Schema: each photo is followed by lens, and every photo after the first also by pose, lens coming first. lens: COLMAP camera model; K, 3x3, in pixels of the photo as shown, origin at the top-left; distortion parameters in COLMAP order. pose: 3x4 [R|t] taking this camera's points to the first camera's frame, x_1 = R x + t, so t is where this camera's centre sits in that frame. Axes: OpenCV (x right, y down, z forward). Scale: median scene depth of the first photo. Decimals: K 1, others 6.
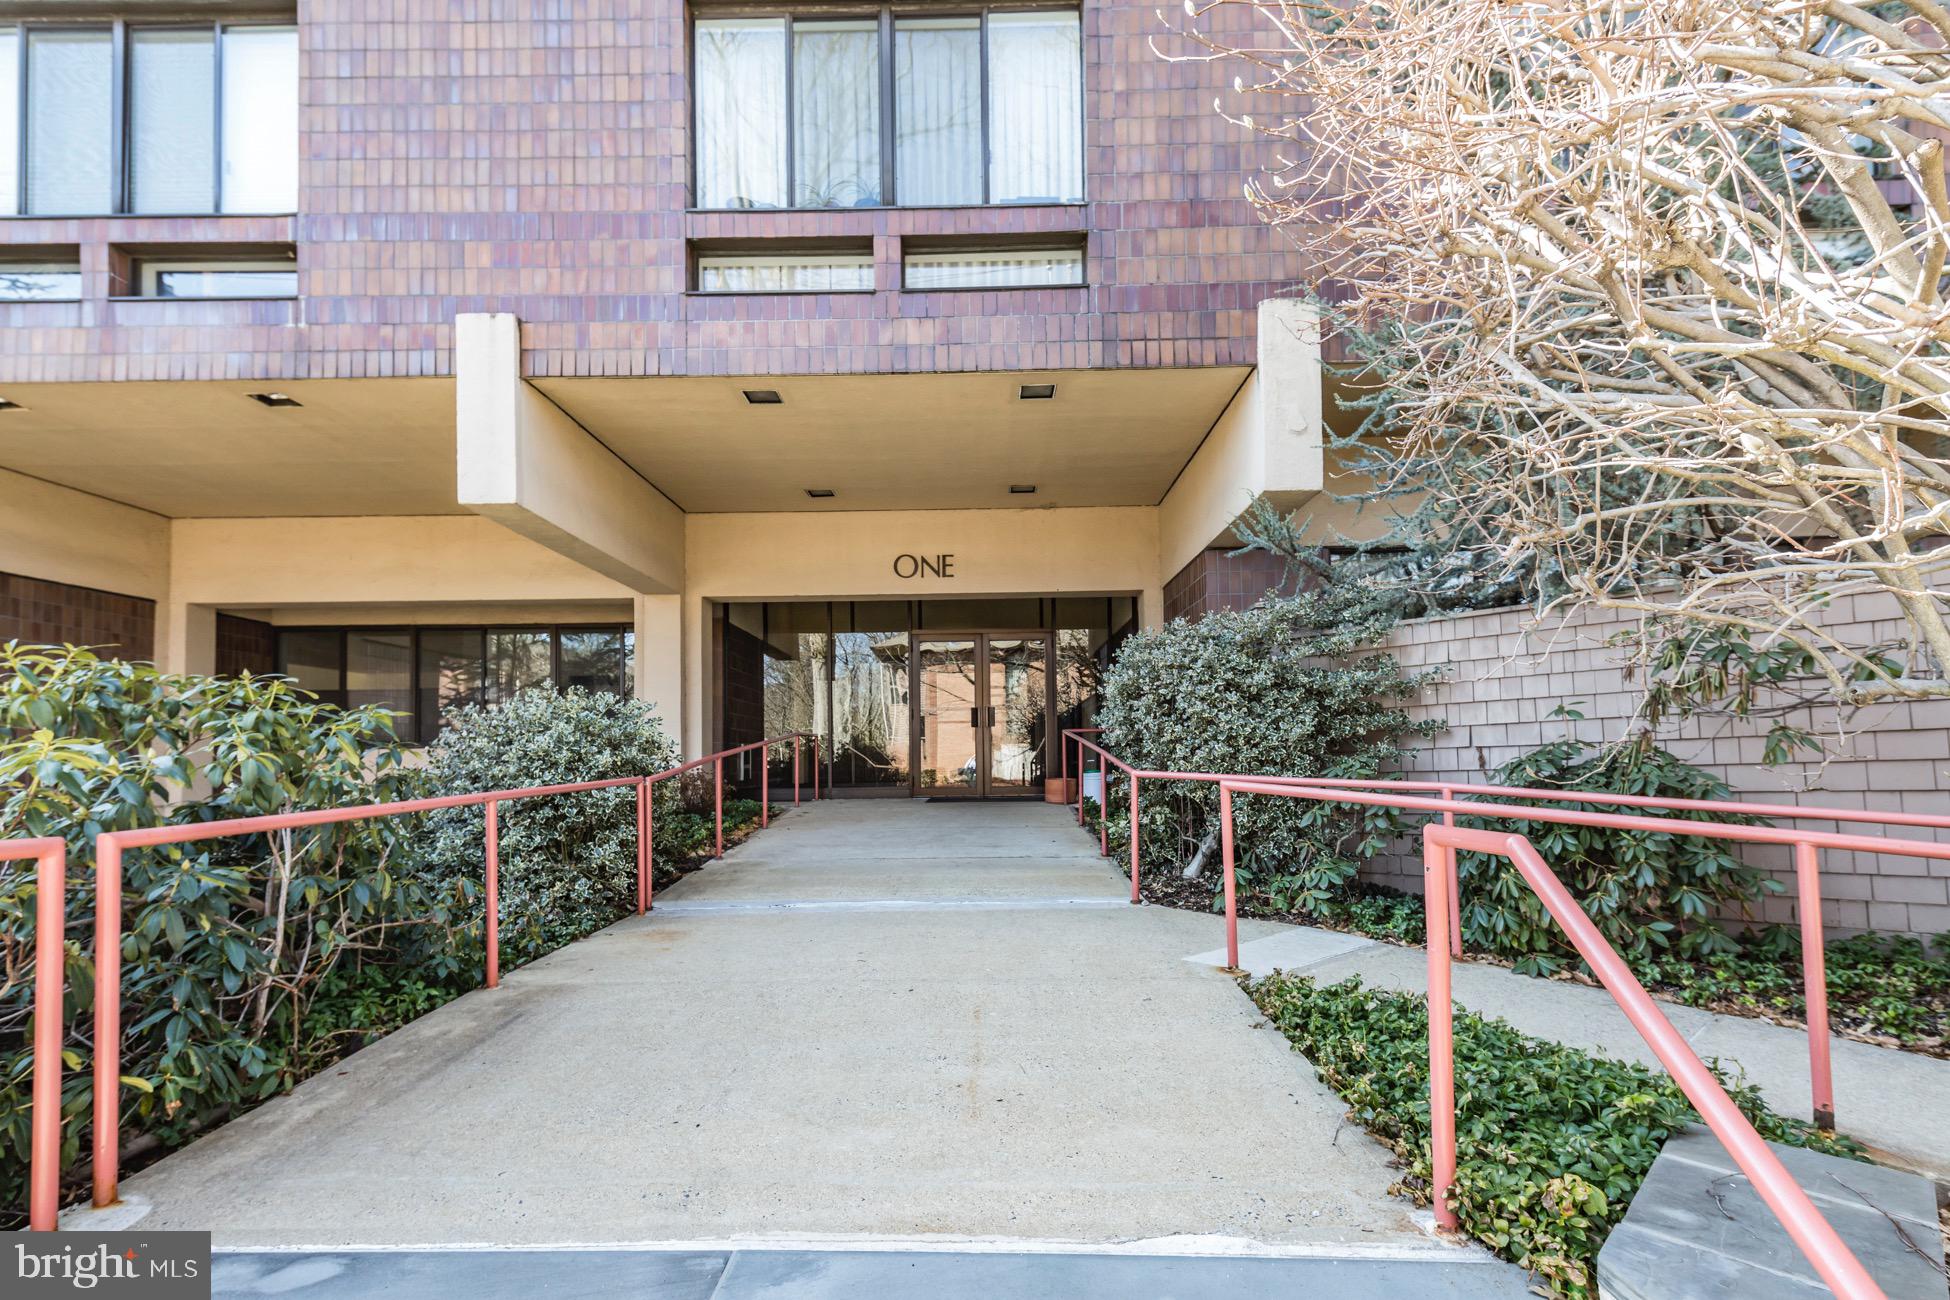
lens RADIAL K [[971.7, 0, 947.8], [0, 971.7, 720.9], [0, 0, 1]] dist [0.015986, -0.000605]
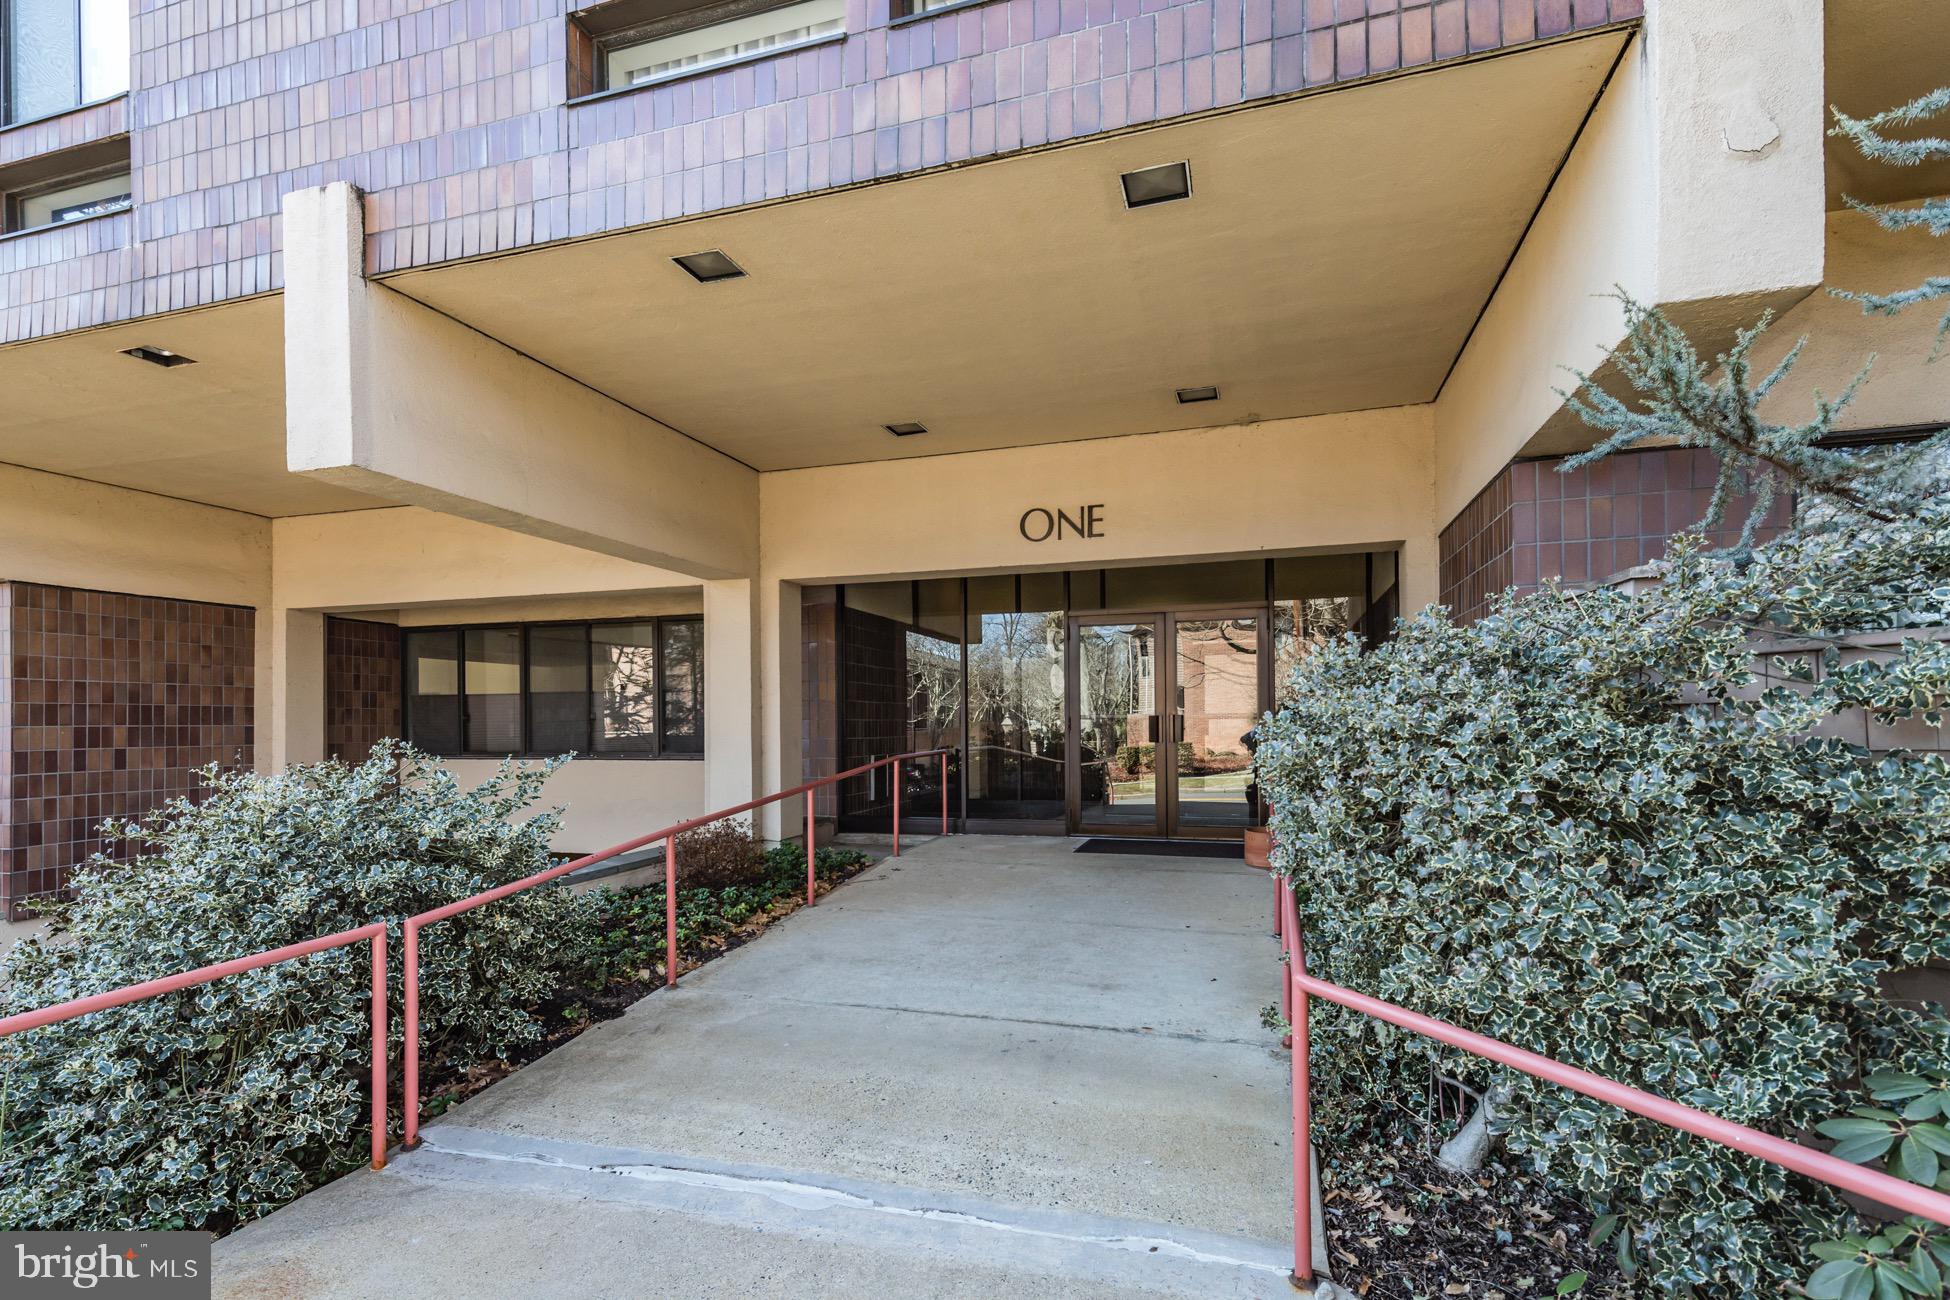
lens RADIAL K [[959.9, 0, 939.7], [0, 959.9, 716.6], [0, 0, 1]] dist [0.027949, -0.009312]
pose [[0.957765, -0.000072, -0.287553, 0.135289], [0.010092, 0.999392, 0.033364, -0.066191], [0.287375, -0.034857, 0.957184, 0.457888]]
